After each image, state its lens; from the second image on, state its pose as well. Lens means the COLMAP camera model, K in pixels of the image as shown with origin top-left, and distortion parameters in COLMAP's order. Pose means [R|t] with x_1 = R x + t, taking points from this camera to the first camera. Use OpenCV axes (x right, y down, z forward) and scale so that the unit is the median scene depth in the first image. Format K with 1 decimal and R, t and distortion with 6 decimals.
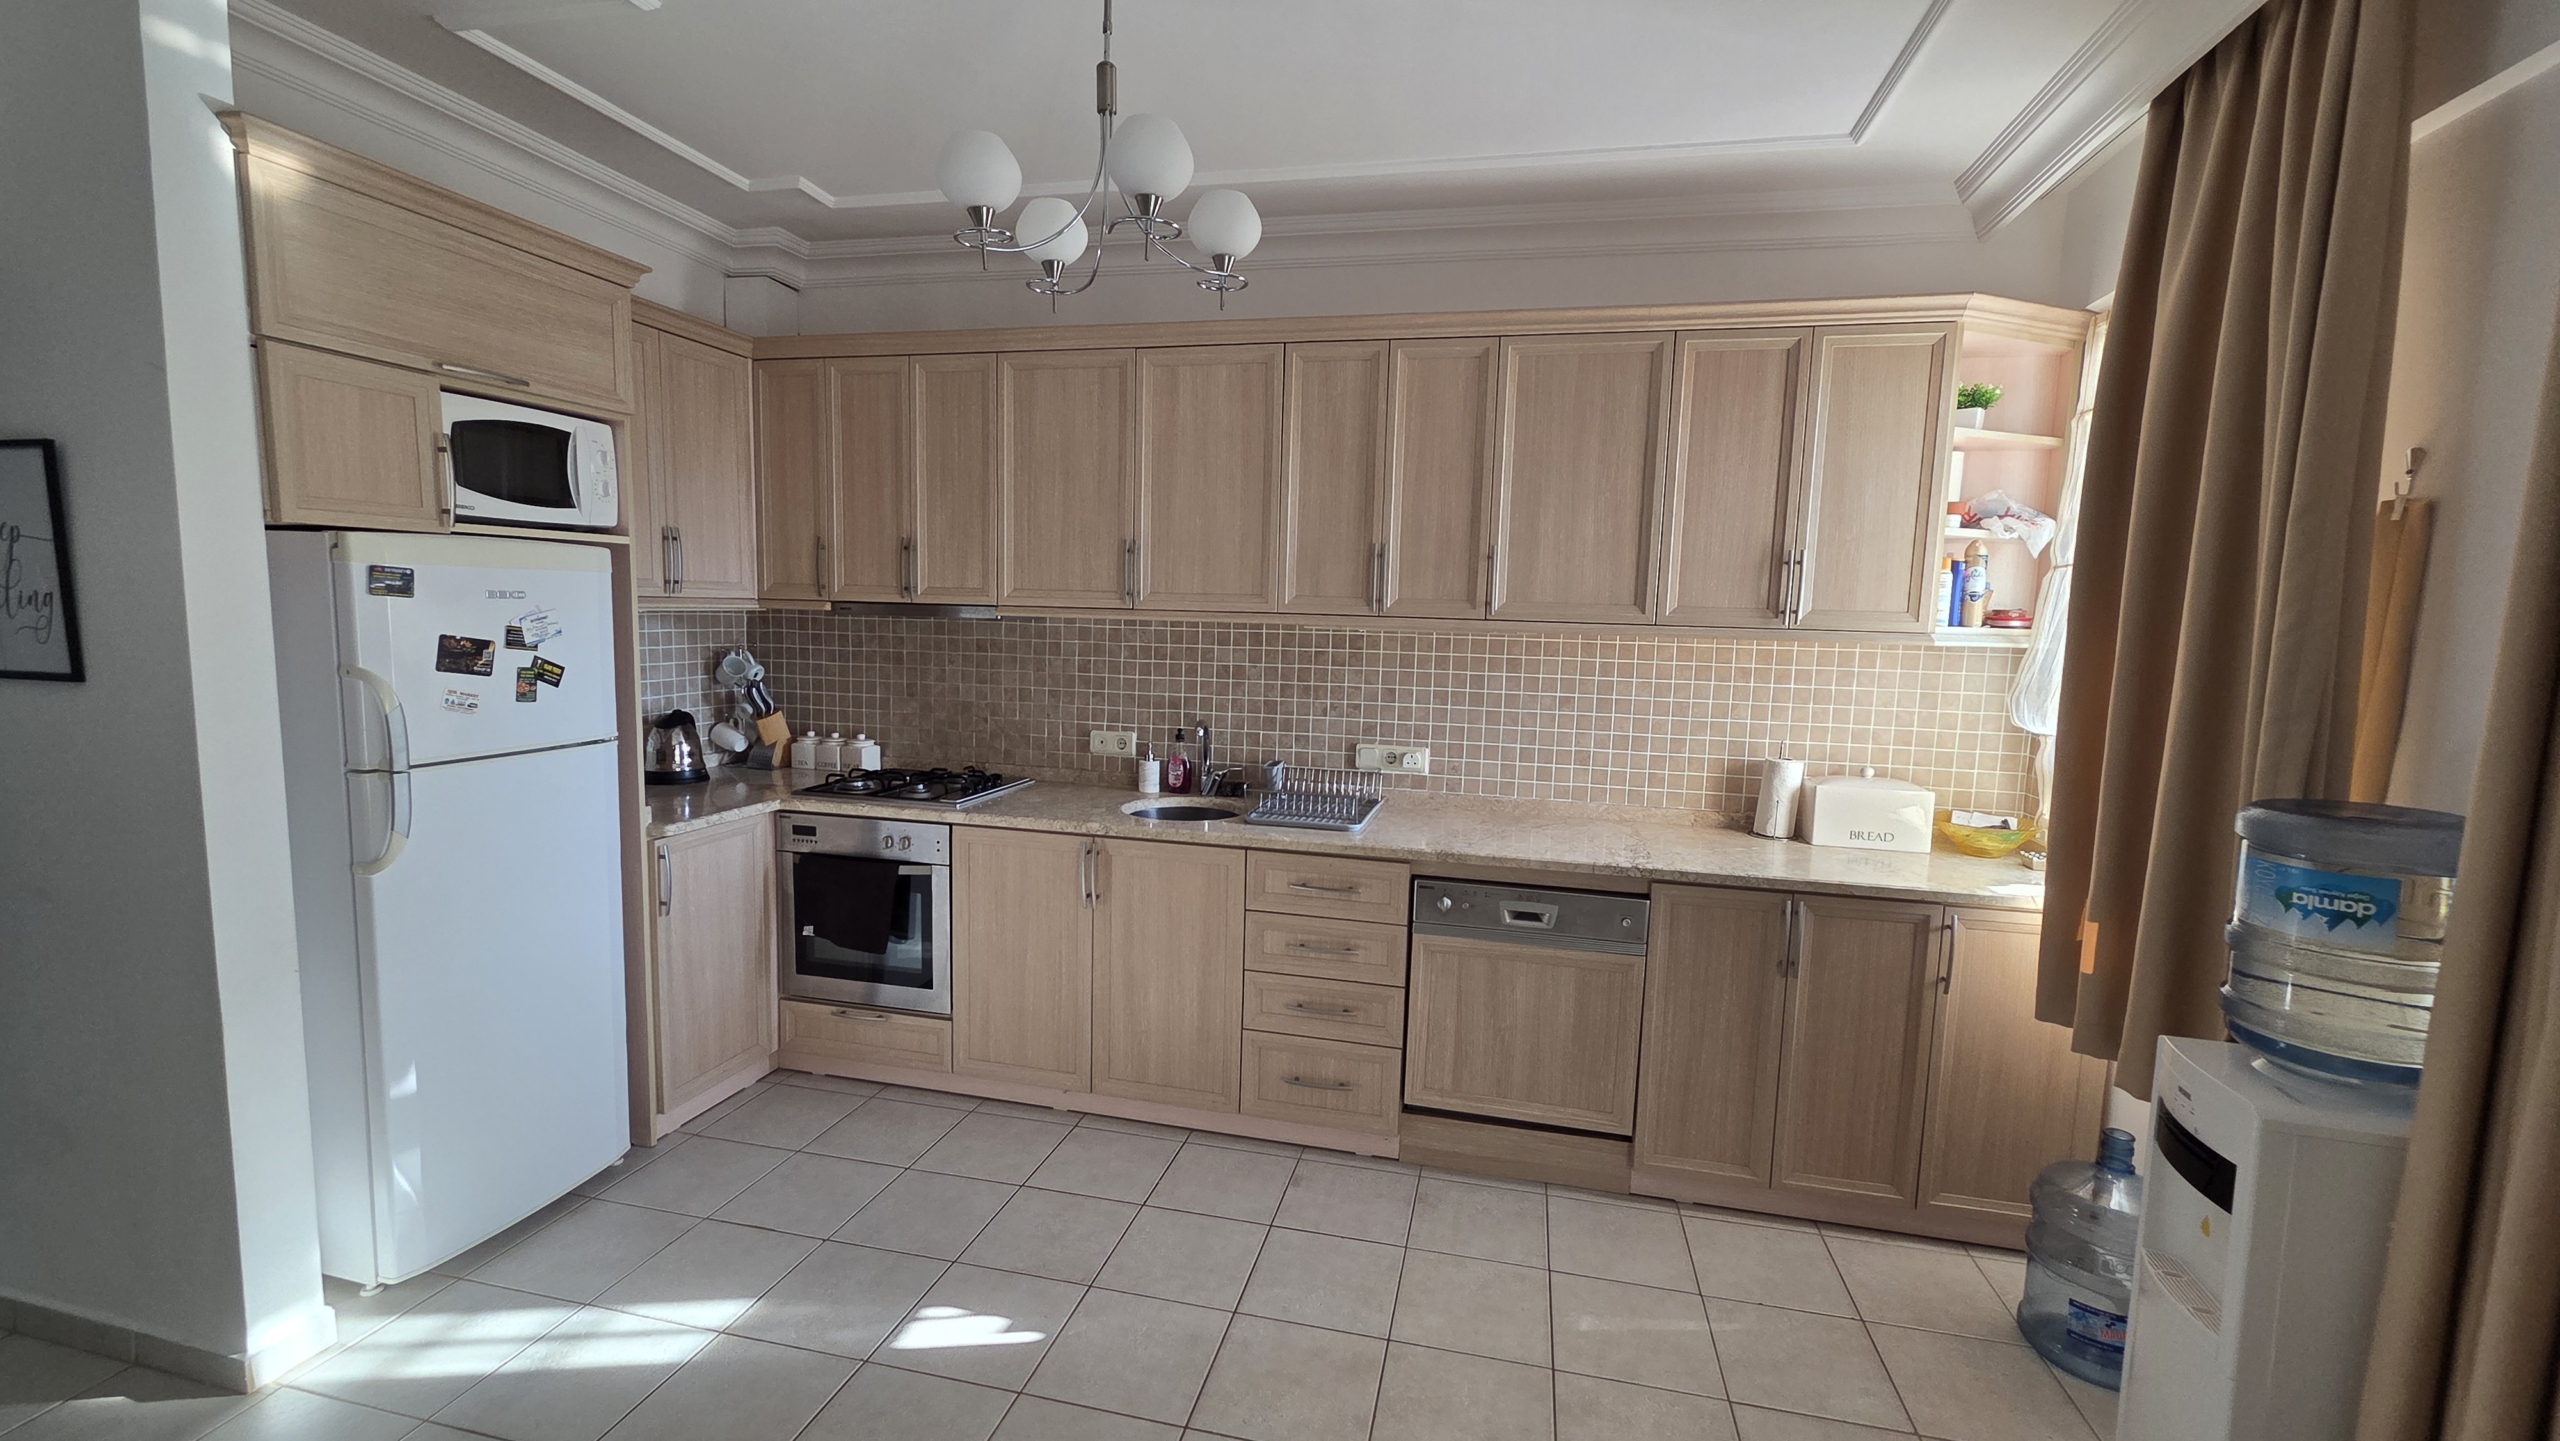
lens RADIAL K [[1051.8, 0, 1291.2], [0, 1051.8, 727.8], [0, 0, 1]] dist [0.001496, 0.000835]
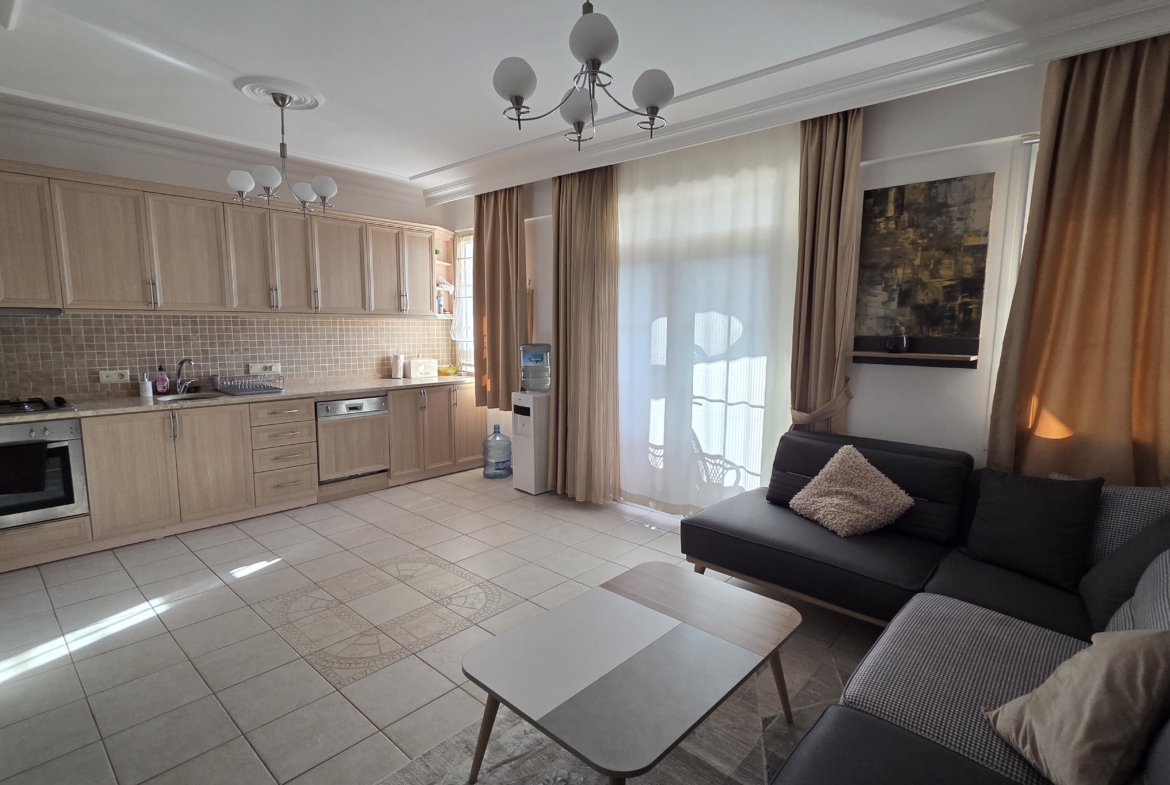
lens RADIAL K [[568.0, 0, 584.5], [0, 568.0, 393.9], [0, 0, 1]] dist [0.003683, 0.002125]
pose [[0.488706, -0.133968, 0.862102, -0.857351], [0.099125, 0.990268, 0.097693, 0.038372], [-0.866799, 0.037713, 0.497229, -0.419584]]
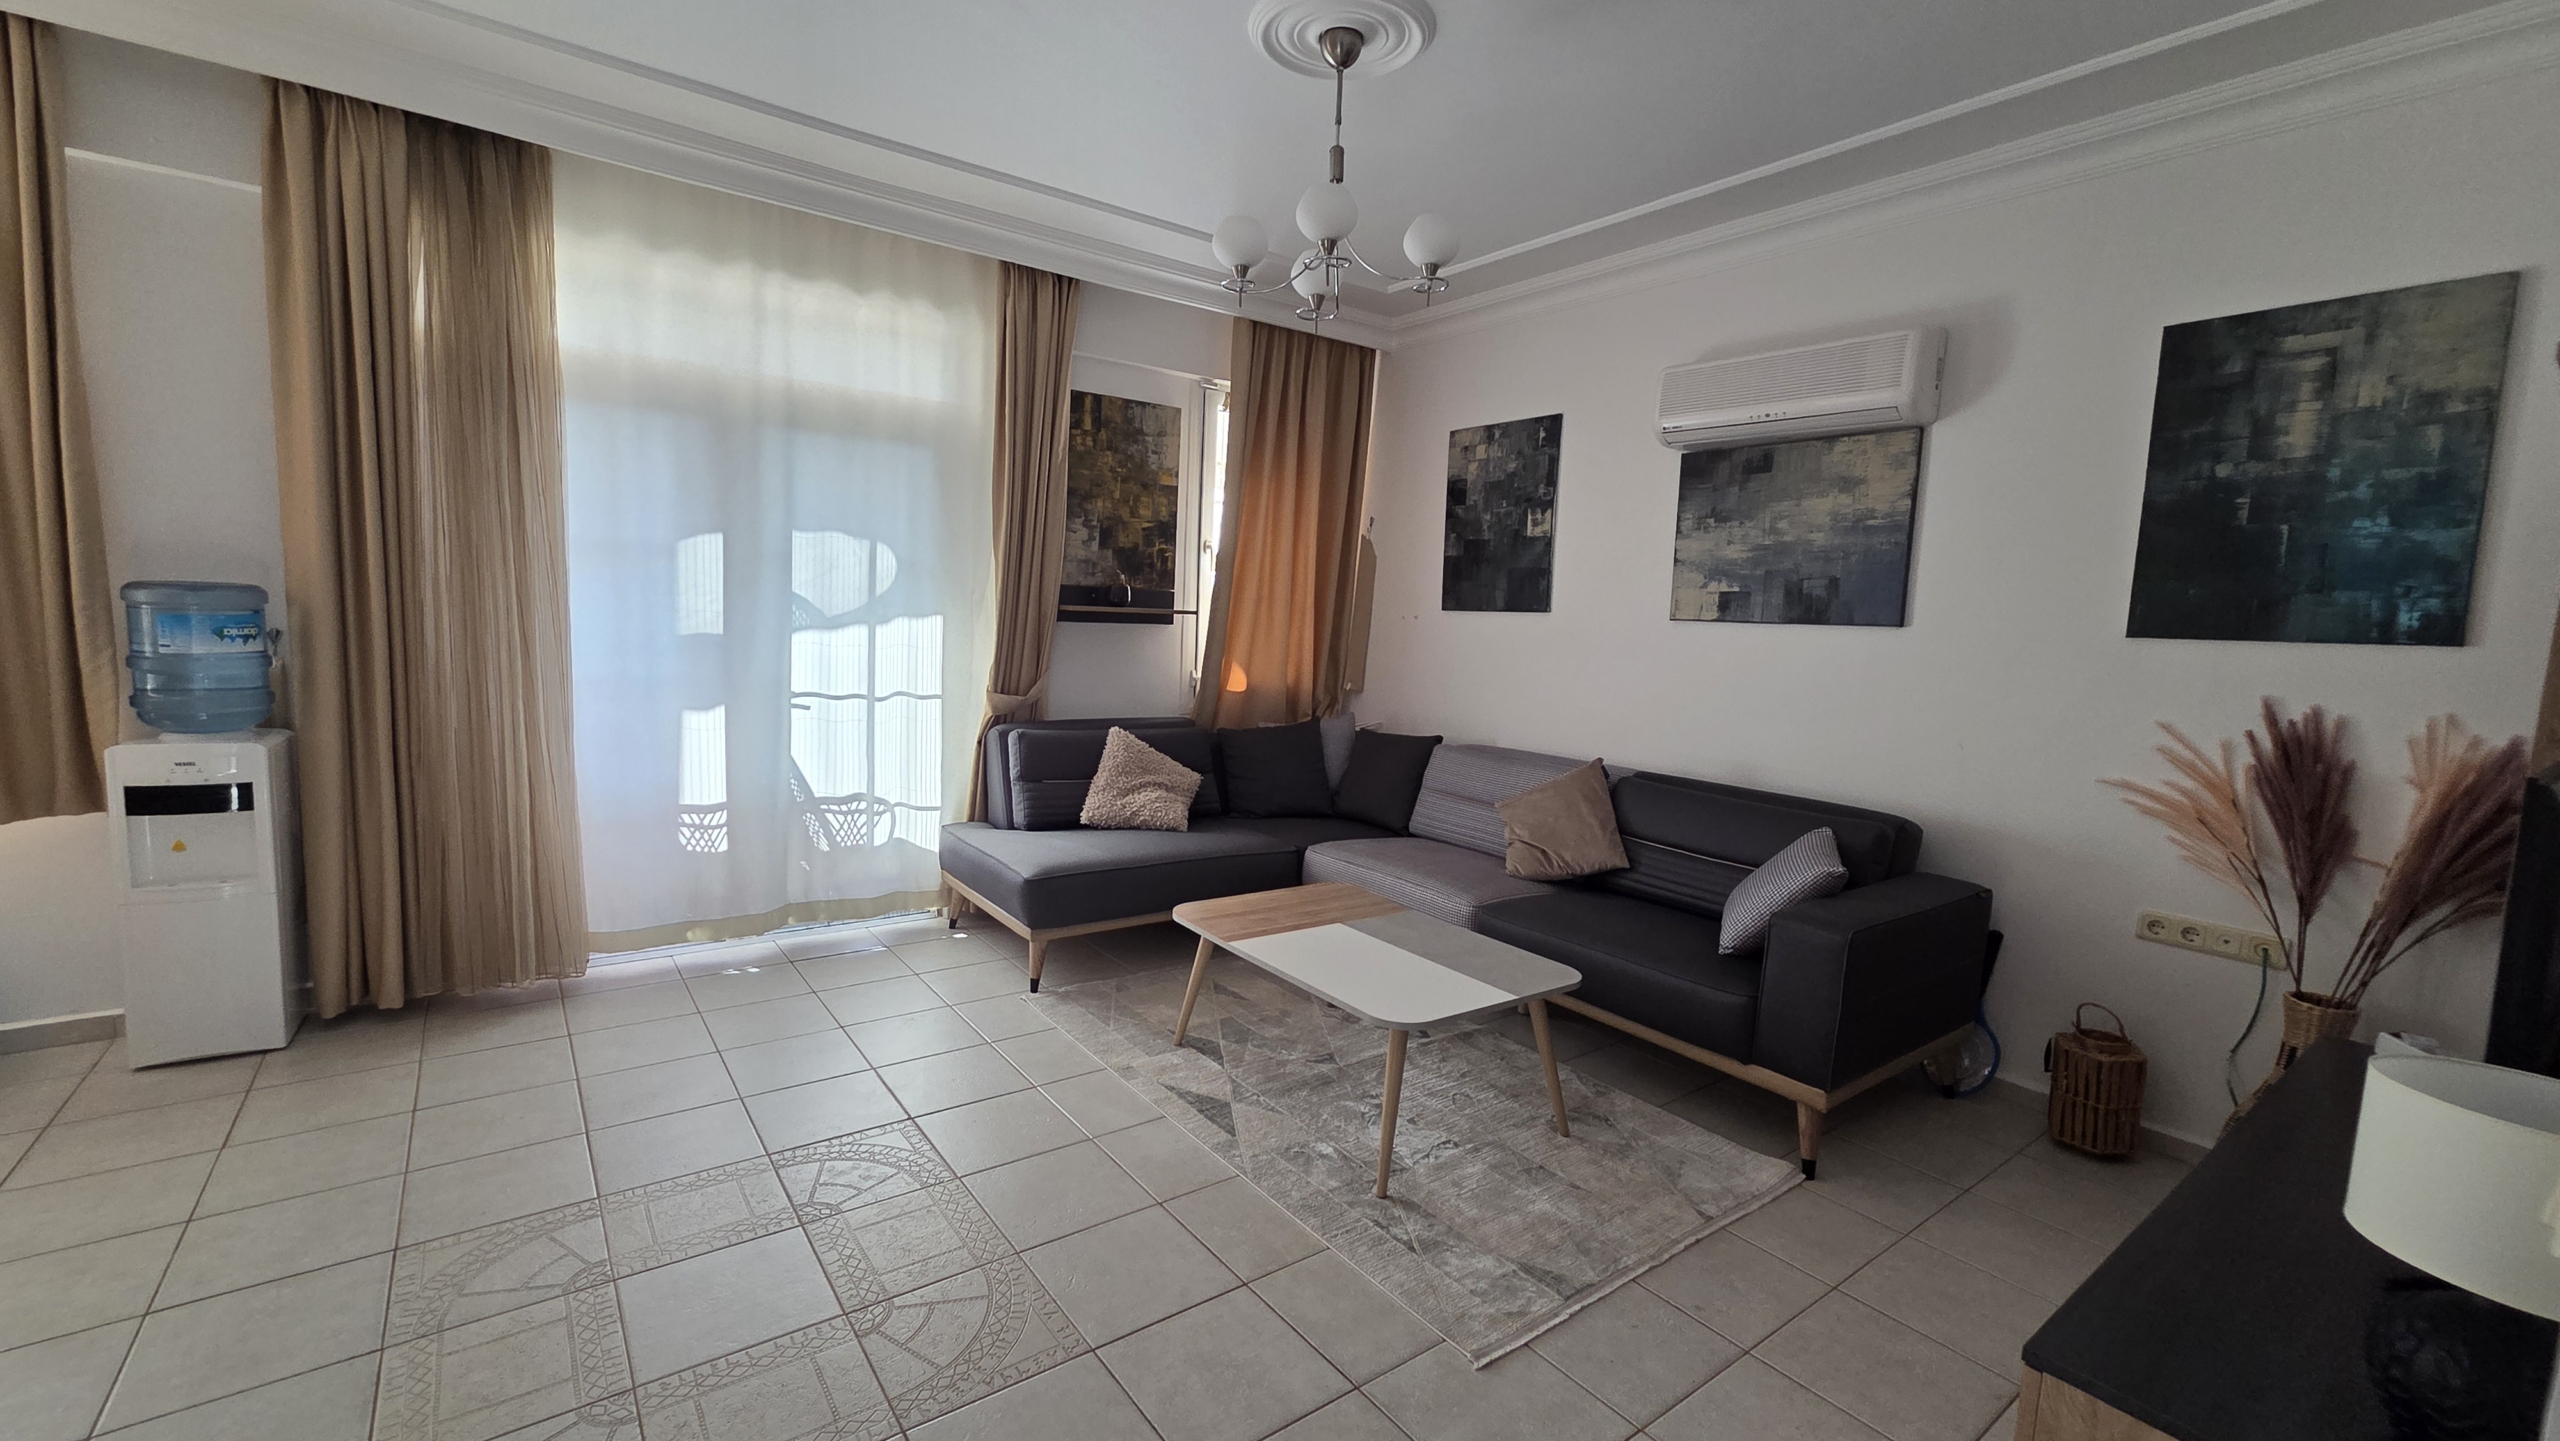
lens RADIAL K [[1051.8, 0, 1274.9], [0, 1051.8, 722.8], [0, 0, 1]] dist [0.001496, 0.000835]
pose [[-0.754830, -0.133195, 0.642254, -0.855404], [0.003743, 0.978274, 0.207281, -0.031423], [-0.655910, 0.158866, -0.737932, 0.630354]]
